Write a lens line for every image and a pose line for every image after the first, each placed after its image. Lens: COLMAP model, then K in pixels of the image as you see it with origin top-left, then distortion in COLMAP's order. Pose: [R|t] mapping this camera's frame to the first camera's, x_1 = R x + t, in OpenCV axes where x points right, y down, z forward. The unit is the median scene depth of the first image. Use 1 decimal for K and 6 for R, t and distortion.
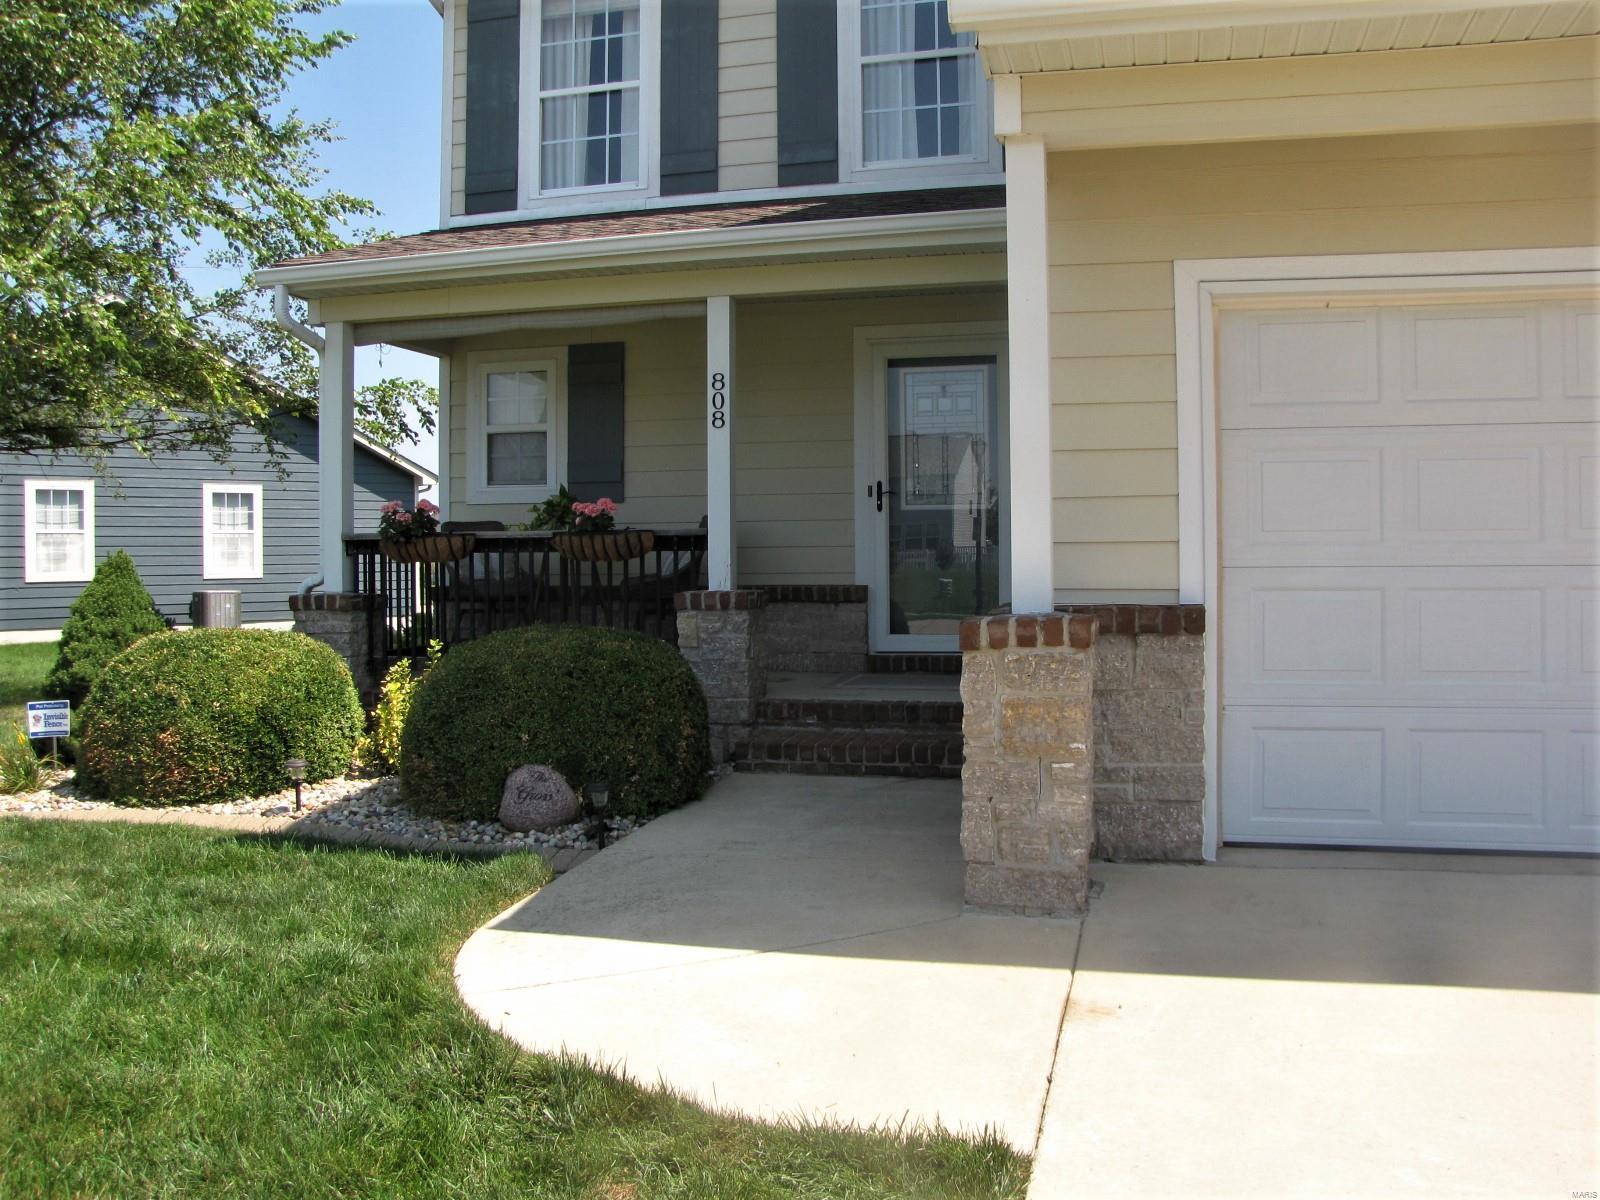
lens RADIAL K [[1410.8, 0, 800.3], [0, 1410.8, 514.3], [0, 0, 1]] dist [-0.068448, 0.003394]
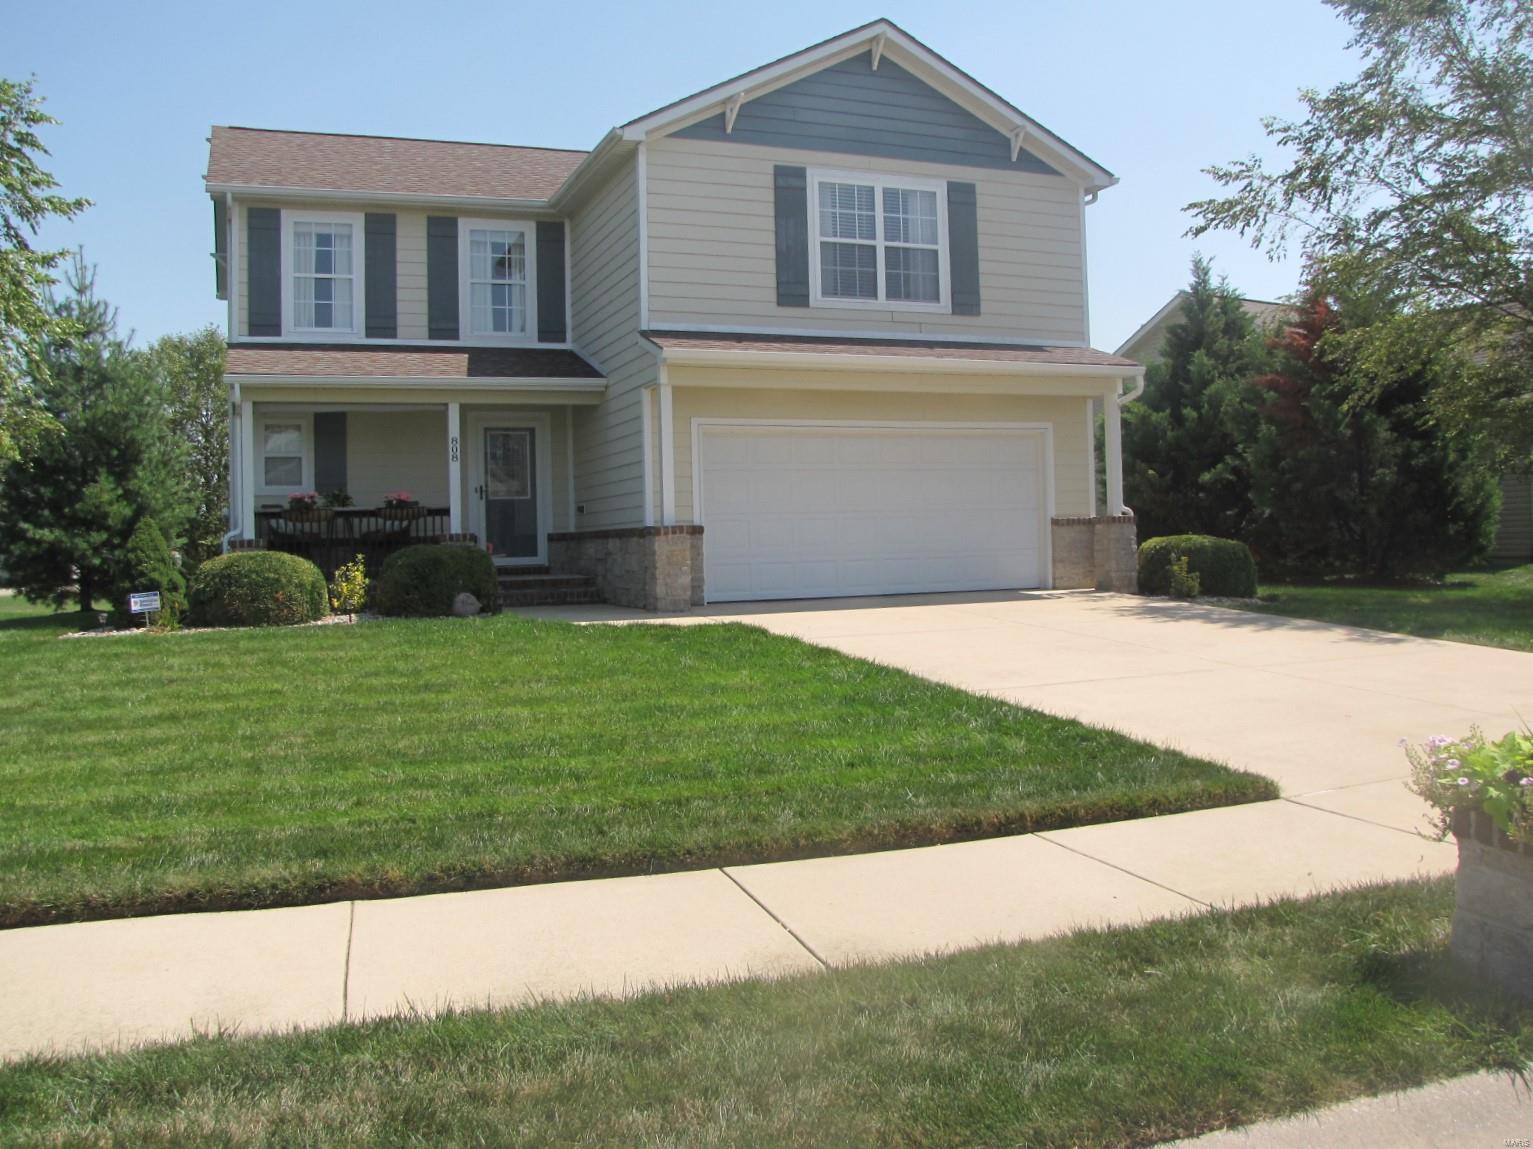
lens RADIAL K [[1267.2, 0, 764.4], [0, 1267.2, 544.3], [0, 0, 1]] dist [-0.131241, 0.004471]
pose [[0.829708, -0.015253, 0.557990, -0.621099], [0.002354, 0.999713, 0.023828, 0.019510], [-0.558193, -0.018456, 0.829506, -0.759790]]
